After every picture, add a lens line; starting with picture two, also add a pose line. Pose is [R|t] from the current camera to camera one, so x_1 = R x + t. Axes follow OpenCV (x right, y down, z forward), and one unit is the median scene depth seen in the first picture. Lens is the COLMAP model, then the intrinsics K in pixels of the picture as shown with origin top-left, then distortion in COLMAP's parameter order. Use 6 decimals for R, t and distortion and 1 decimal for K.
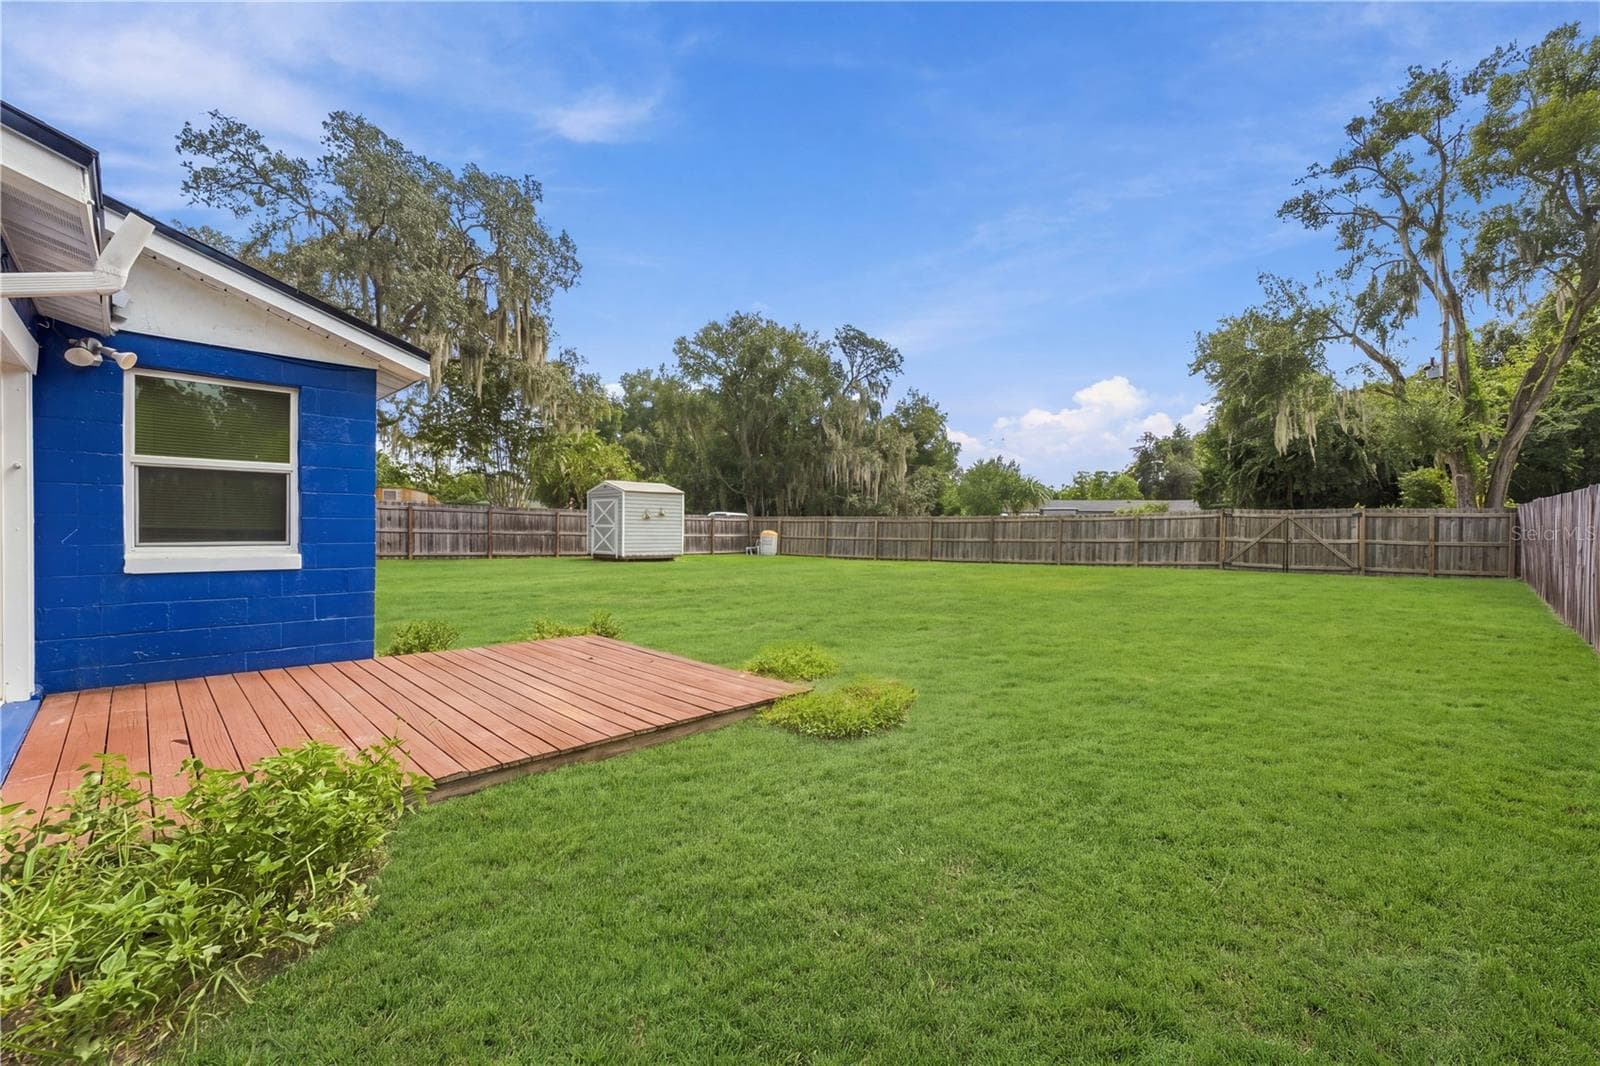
lens RADIAL K [[648.7, 0, 797.5], [0, 648.7, 524.8], [0, 0, 1]] dist [0.000507, 0.000184]
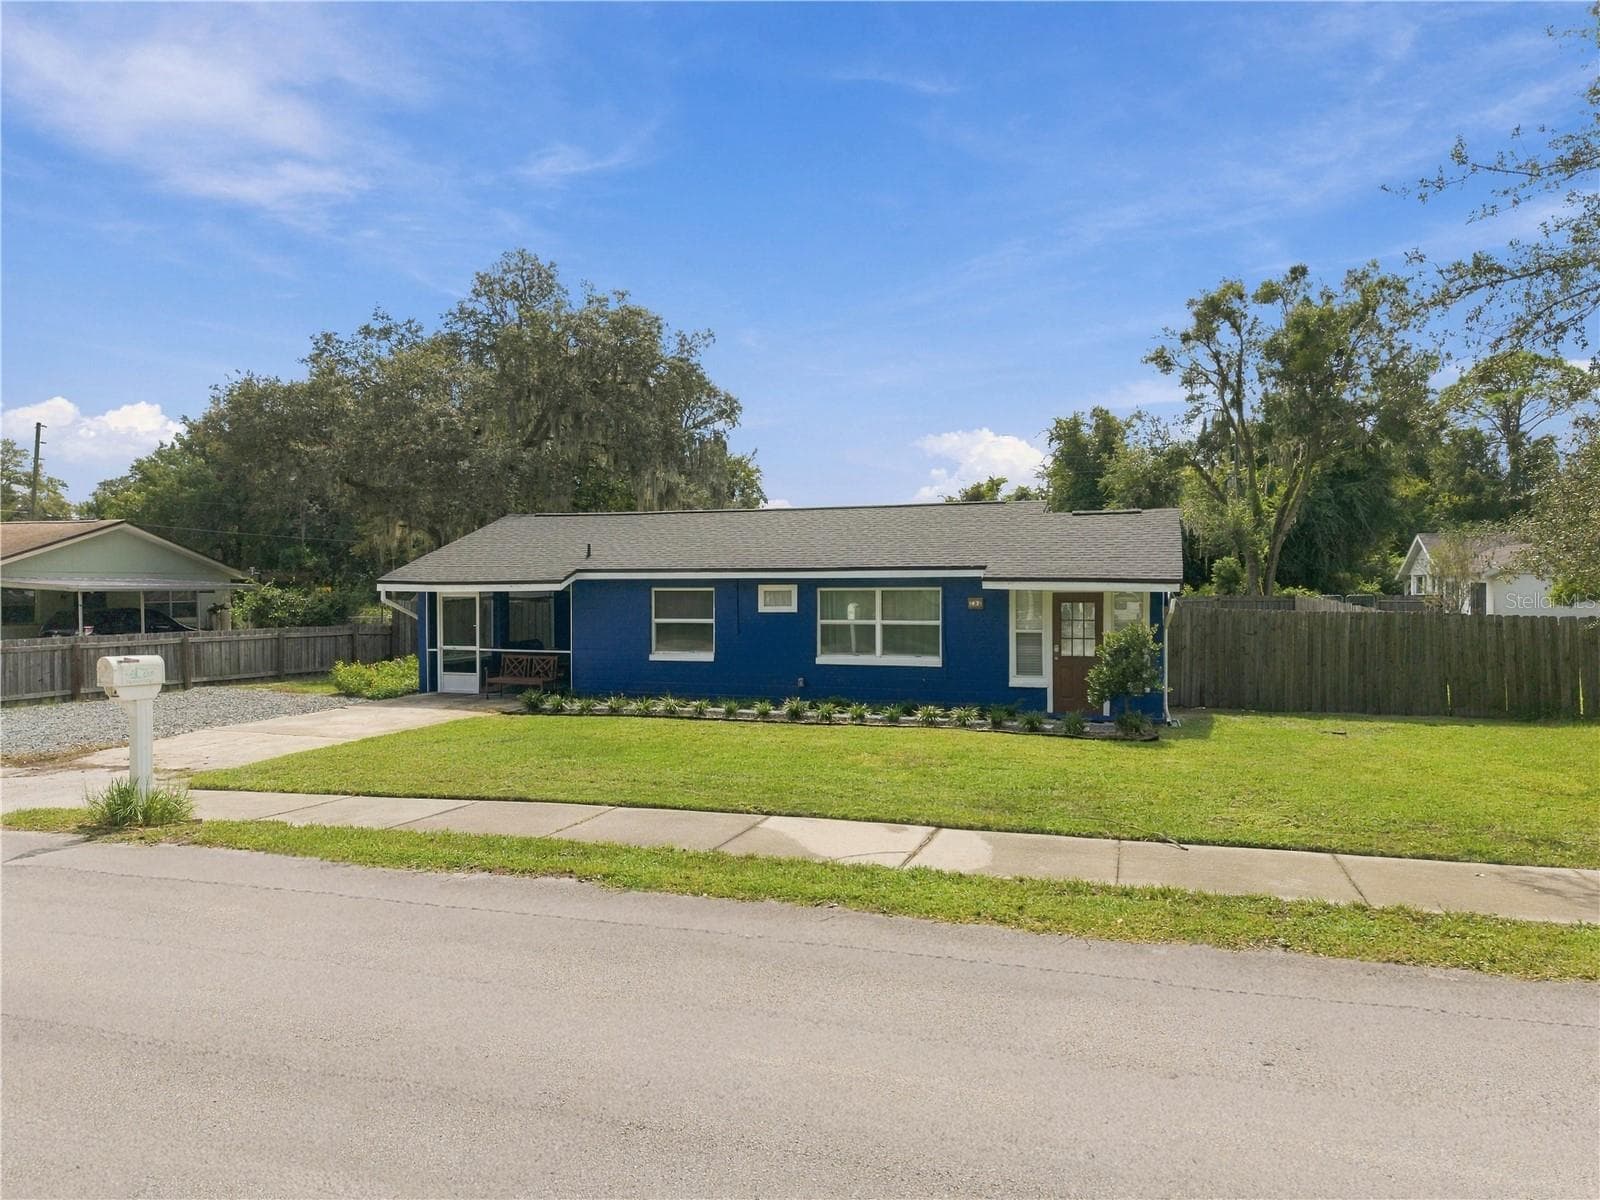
lens RADIAL K [[1054.5, 0, 800.0], [0, 1054.5, 600.0], [0, 0, 1]] dist [0.039566, -0.005230]
pose [[0.897722, -0.027691, 0.439691, -0.872503], [0.024636, 0.999616, 0.012656, -0.053386], [-0.439873, -0.000529, 0.898060, -0.634515]]
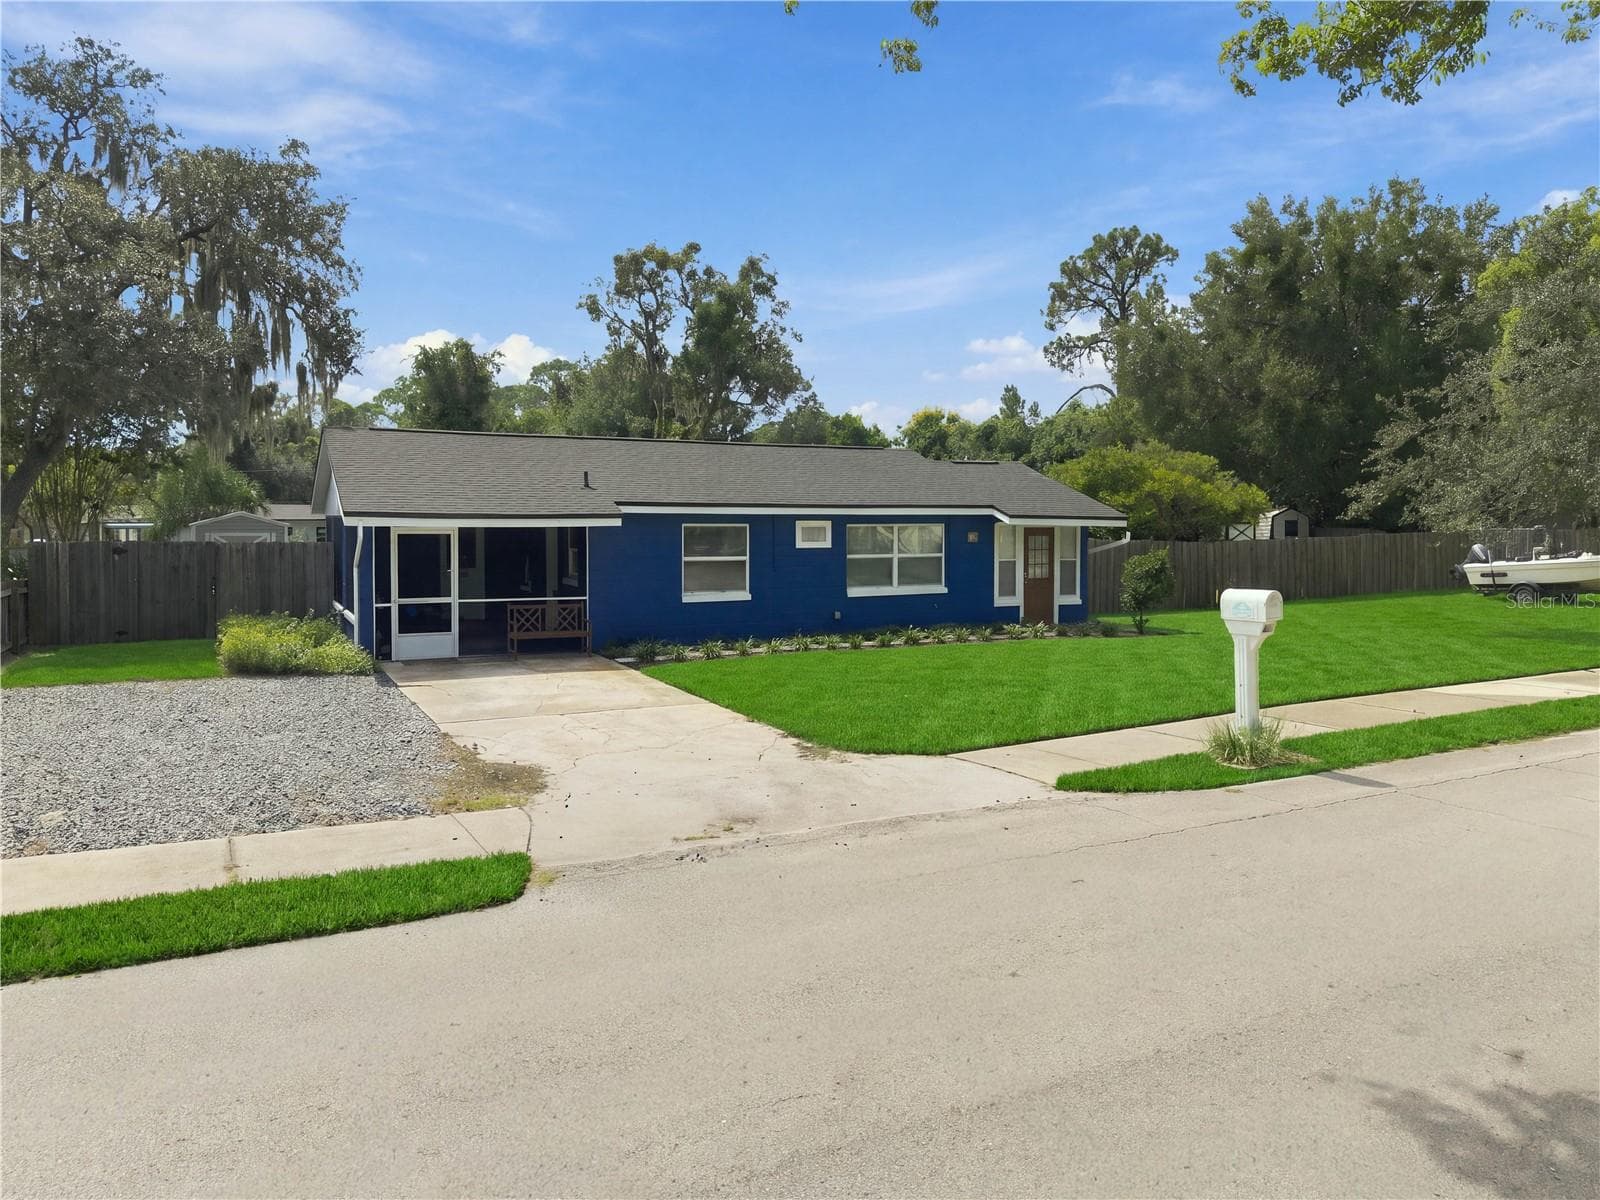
lens RADIAL K [[1054.5, 0, 800.0], [0, 1054.5, 600.0], [0, 0, 1]] dist [0.039566, -0.005230]
pose [[0.317872, -0.087772, 0.944062, -1.327756], [0.014760, 0.996043, 0.087635, -0.066214], [-0.948019, -0.013923, 0.317910, -0.138607]]
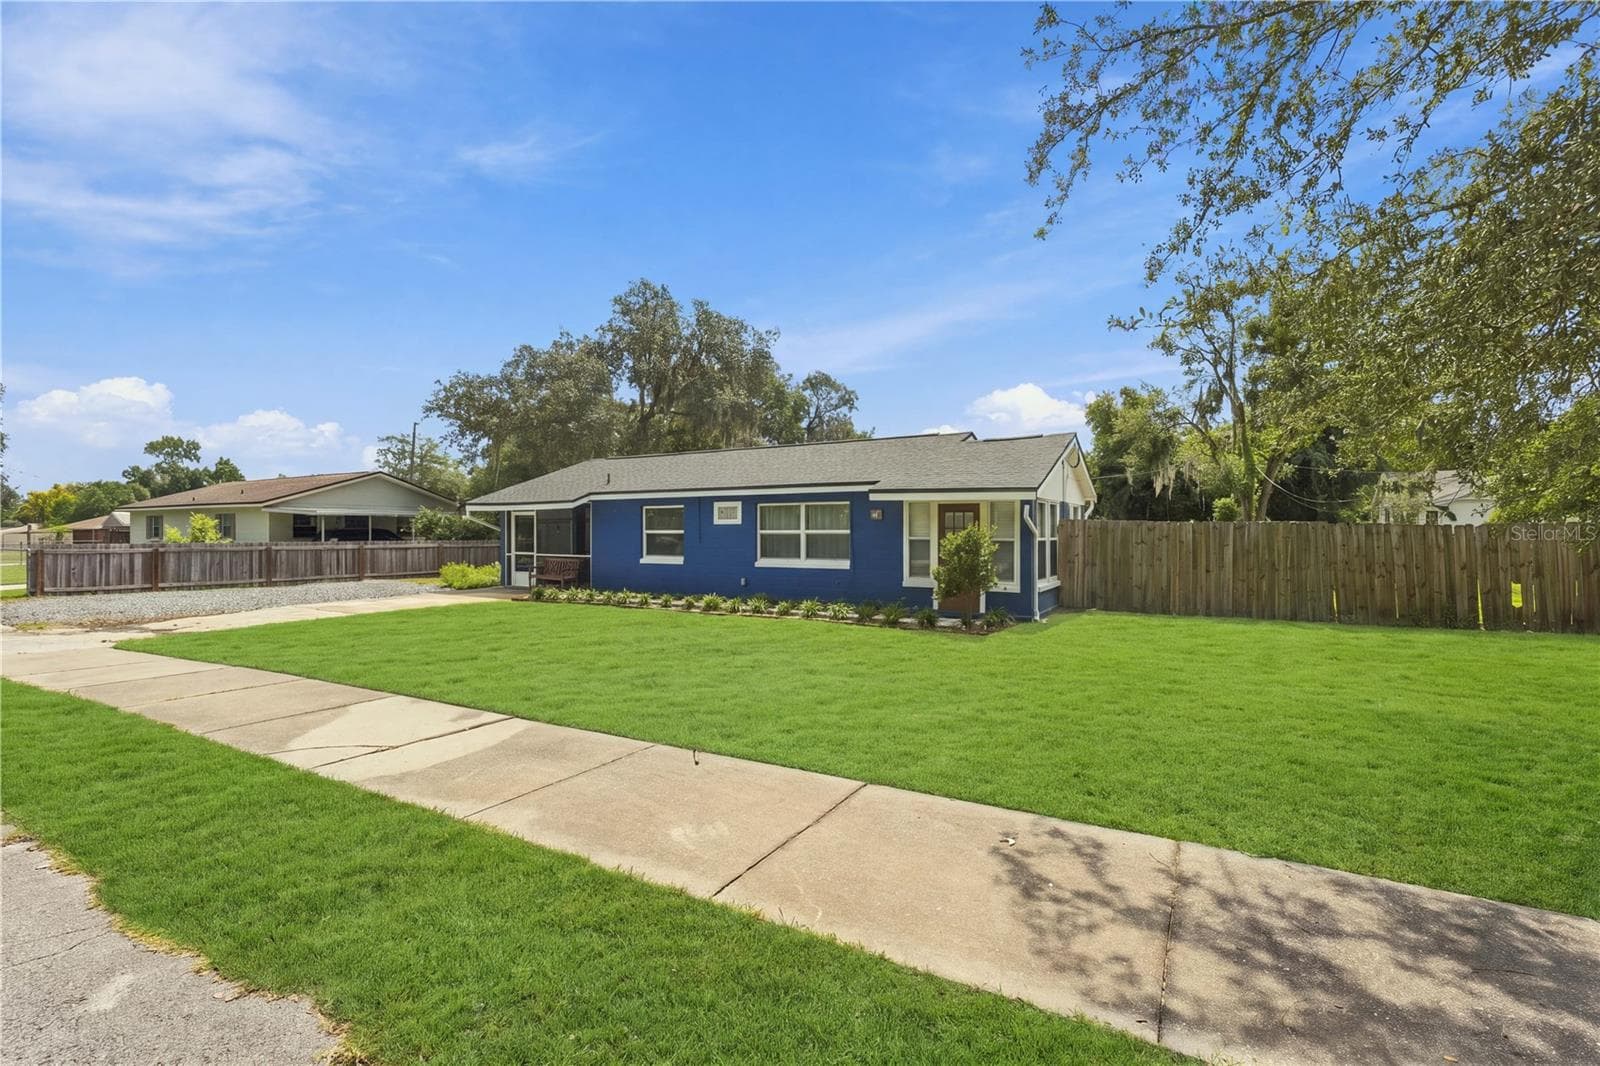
lens RADIAL K [[704.6, 0, 800.0], [0, 704.6, 533.0], [0, 0, 1]] dist [-0.001521, -0.000042]
pose [[0.968892, -0.021910, 0.246513, -0.623094], [0.022788, 0.999740, -0.000711, -0.023046], [-0.246433, 0.006307, 0.969139, -0.557150]]
